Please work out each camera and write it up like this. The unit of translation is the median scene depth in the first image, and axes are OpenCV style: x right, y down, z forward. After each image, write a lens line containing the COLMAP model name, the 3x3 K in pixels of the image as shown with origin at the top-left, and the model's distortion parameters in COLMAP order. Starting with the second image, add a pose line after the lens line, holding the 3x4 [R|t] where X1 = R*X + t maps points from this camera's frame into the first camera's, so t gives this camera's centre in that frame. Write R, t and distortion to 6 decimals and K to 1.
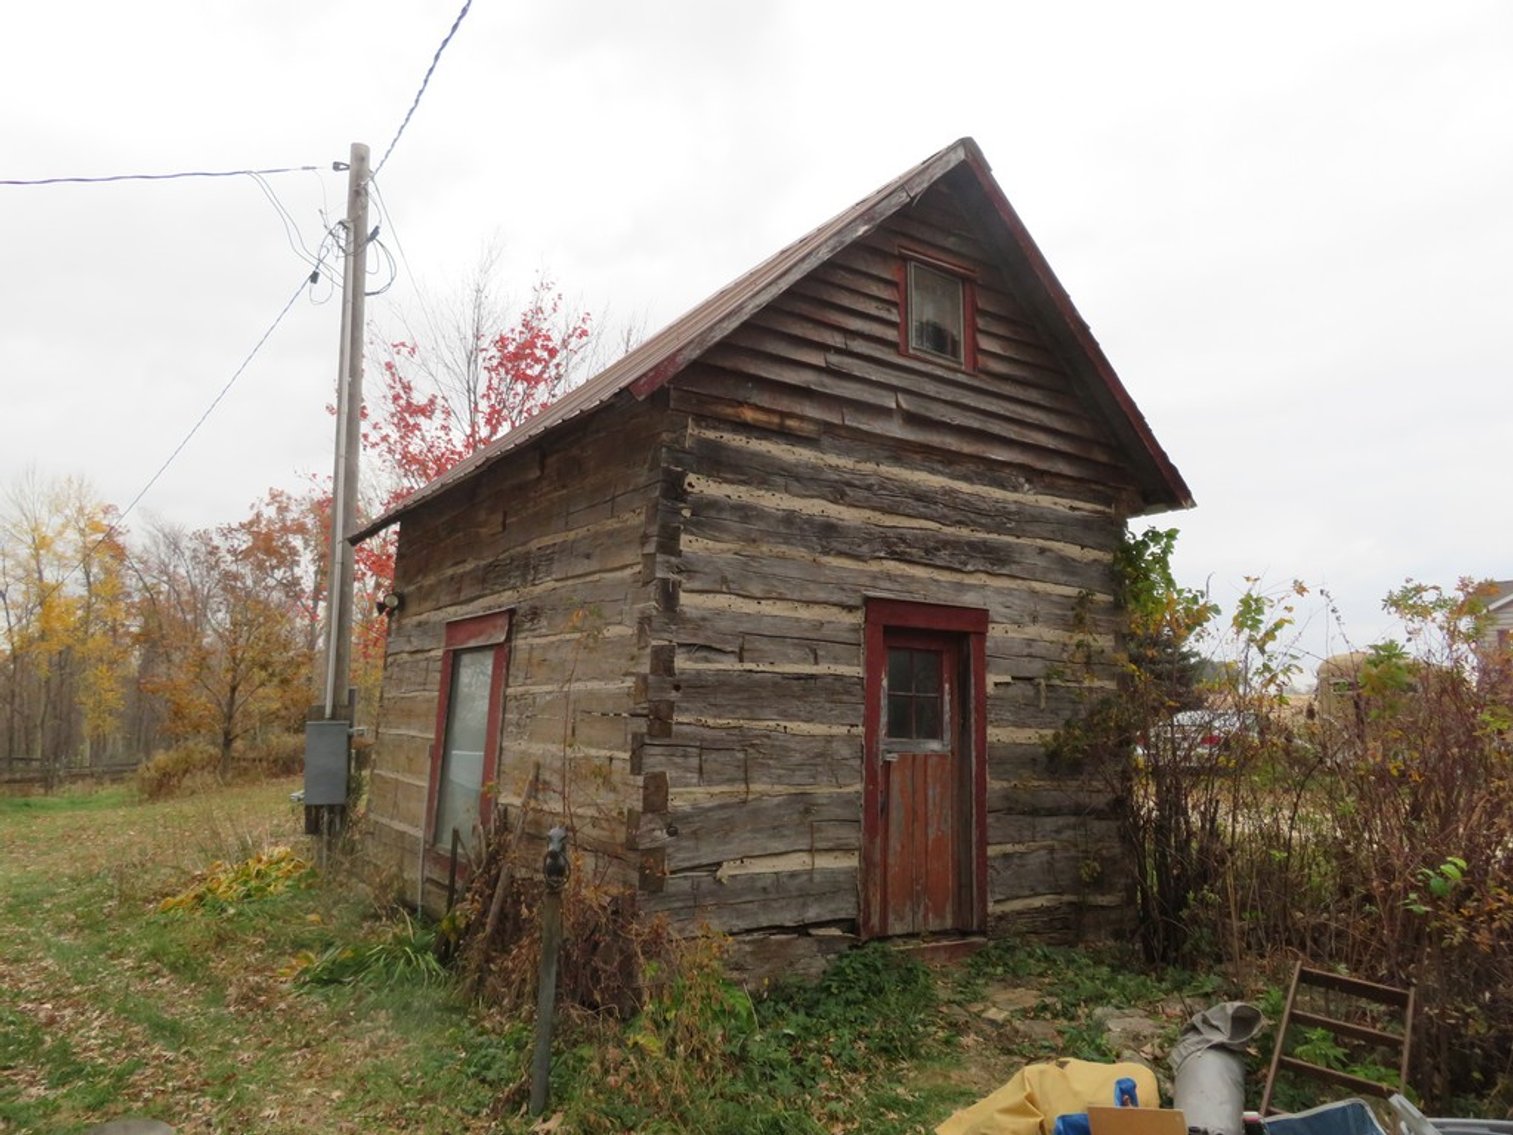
lens RADIAL K [[1075.4, 0, 757.6], [0, 1075.4, 563.6], [0, 0, 1]] dist [-0.013796, -0.004219]
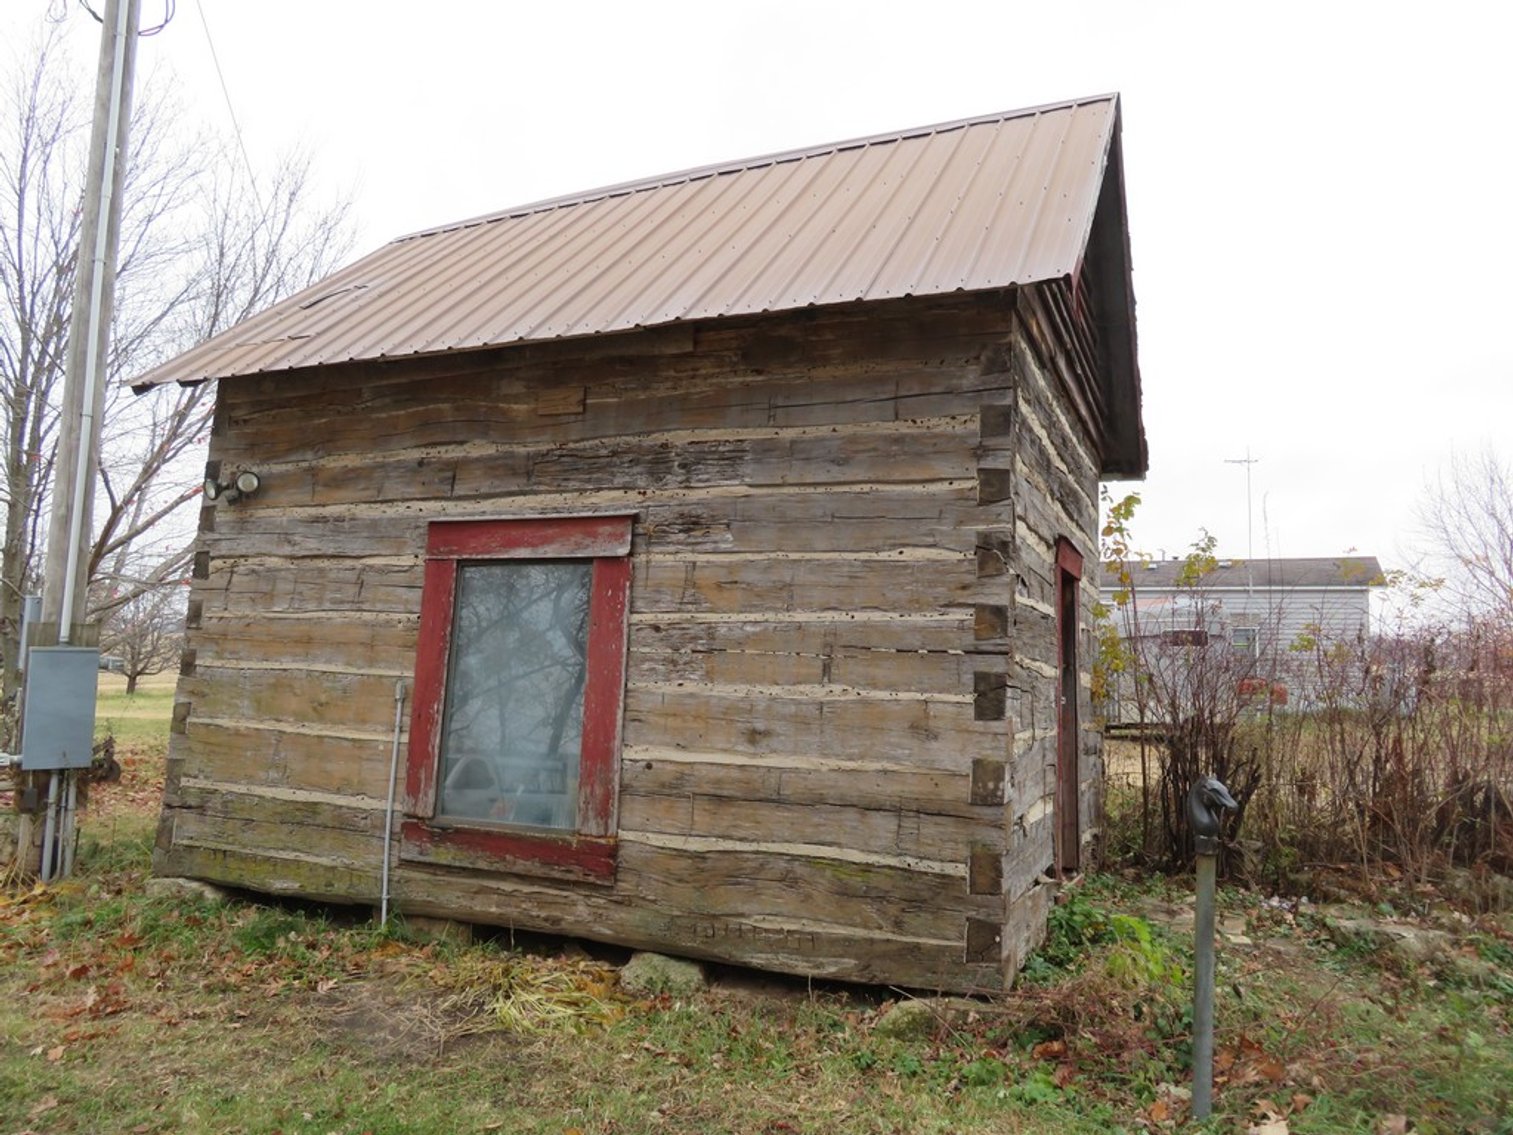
lens RADIAL K [[1075.4, 0, 756.2], [0, 1075.4, 566.1], [0, 0, 1]] dist [-0.013796, -0.004219]
pose [[0.840161, 0.067117, 0.538168, -0.696417], [-0.096335, 0.995001, 0.026304, 0.061426], [-0.533712, -0.073944, 0.842427, 0.344764]]
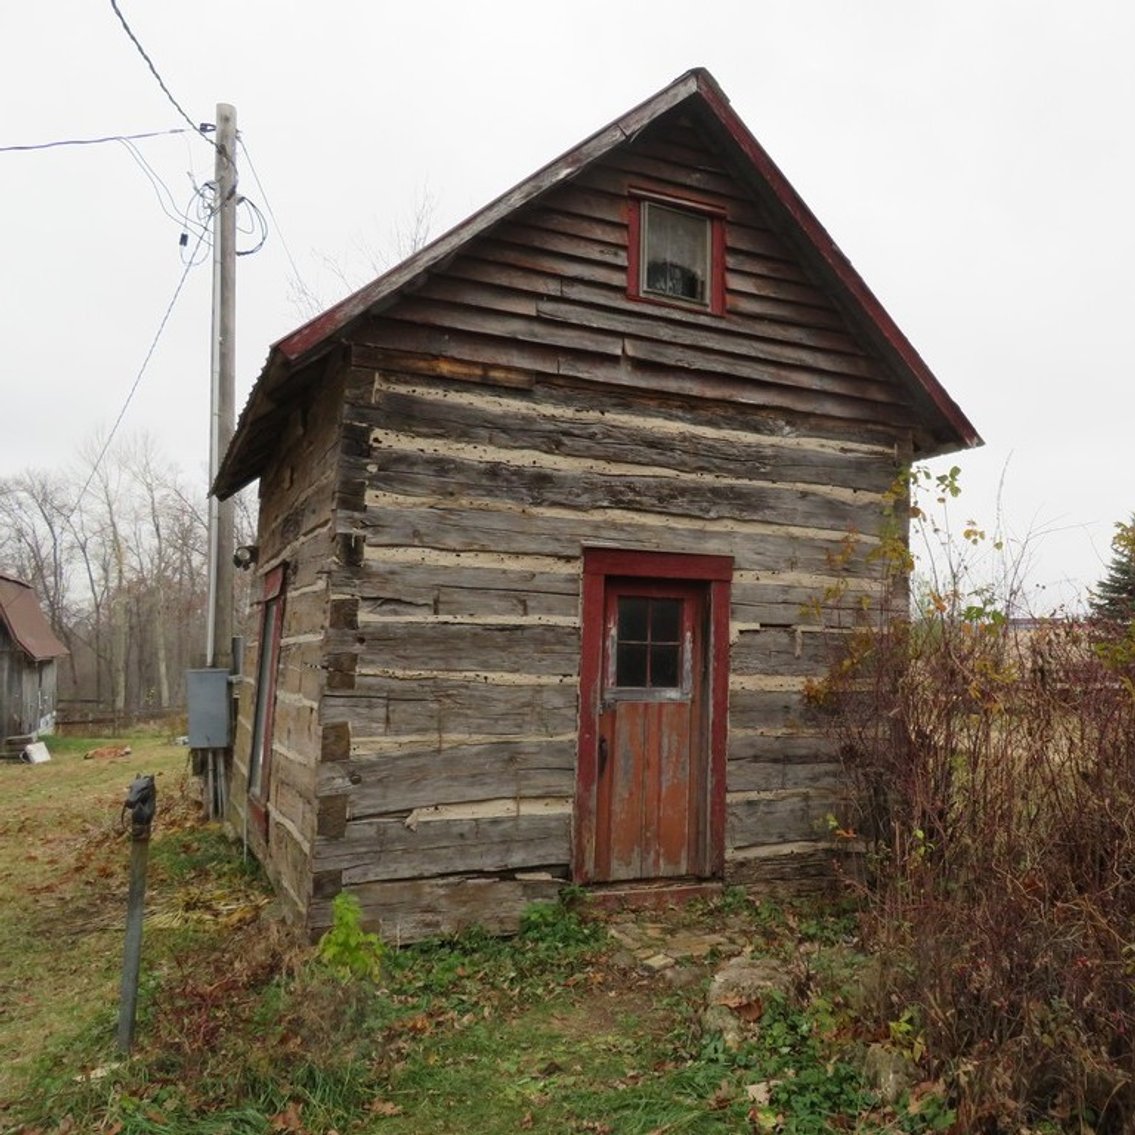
lens RADIAL K [[1067.4, 0, 567.2], [0, 1067.4, 570.2], [0, 0, 1]] dist [-0.010873, 0.000000]
pose [[0.994996, -0.015011, -0.098783, 0.170848], [0.020663, 0.998192, 0.056445, -0.003378], [0.097757, -0.058203, 0.993507, 0.011677]]
